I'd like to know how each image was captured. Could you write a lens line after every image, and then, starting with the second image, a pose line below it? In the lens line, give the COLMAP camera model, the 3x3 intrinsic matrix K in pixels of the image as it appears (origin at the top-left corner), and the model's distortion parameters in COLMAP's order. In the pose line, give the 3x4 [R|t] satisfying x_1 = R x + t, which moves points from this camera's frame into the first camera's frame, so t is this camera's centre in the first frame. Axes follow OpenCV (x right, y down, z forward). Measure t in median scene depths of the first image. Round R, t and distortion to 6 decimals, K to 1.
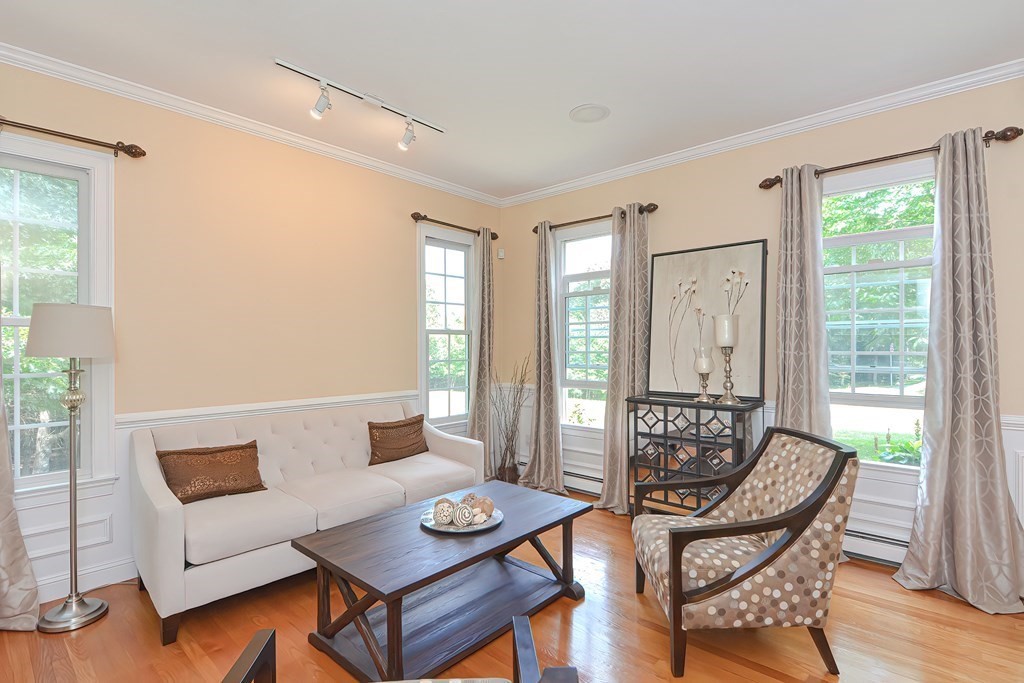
lens RADIAL K [[499.8, 0, 506.9], [0, 499.8, 344.3], [0, 0, 1]] dist [0.005757, 0.000616]
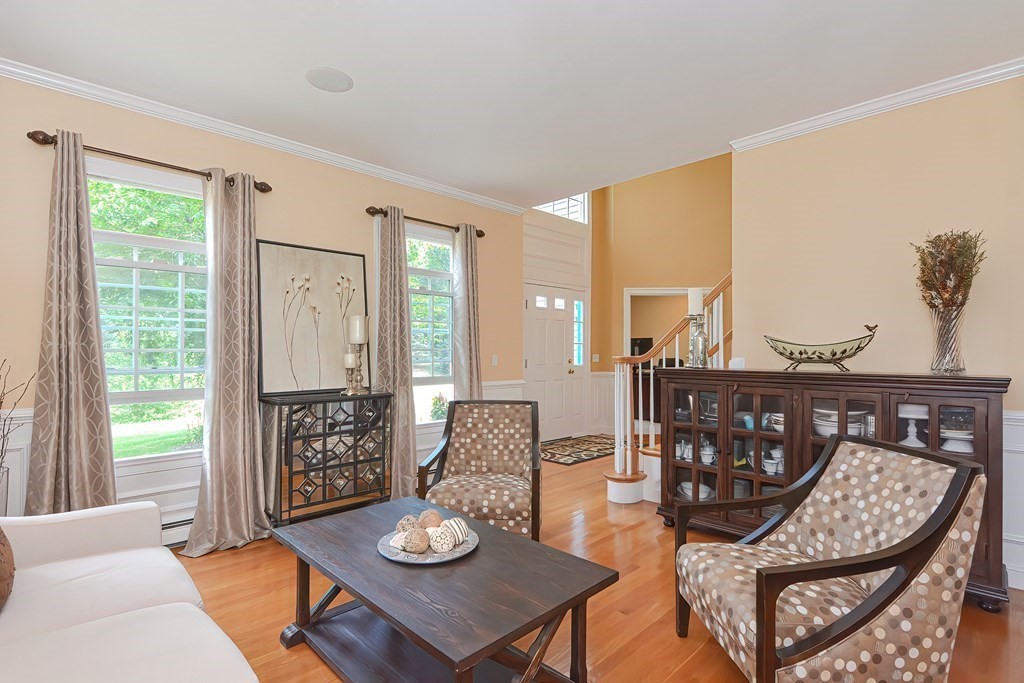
lens RADIAL K [[499.8, 0, 507.3], [0, 499.8, 348.0], [0, 0, 1]] dist [0.005757, 0.000616]
pose [[0.042016, -0.001478, 0.999116, -0.659220], [-0.010894, 0.999939, 0.001938, 0.007492], [-0.999058, -0.010966, 0.041997, 0.592750]]
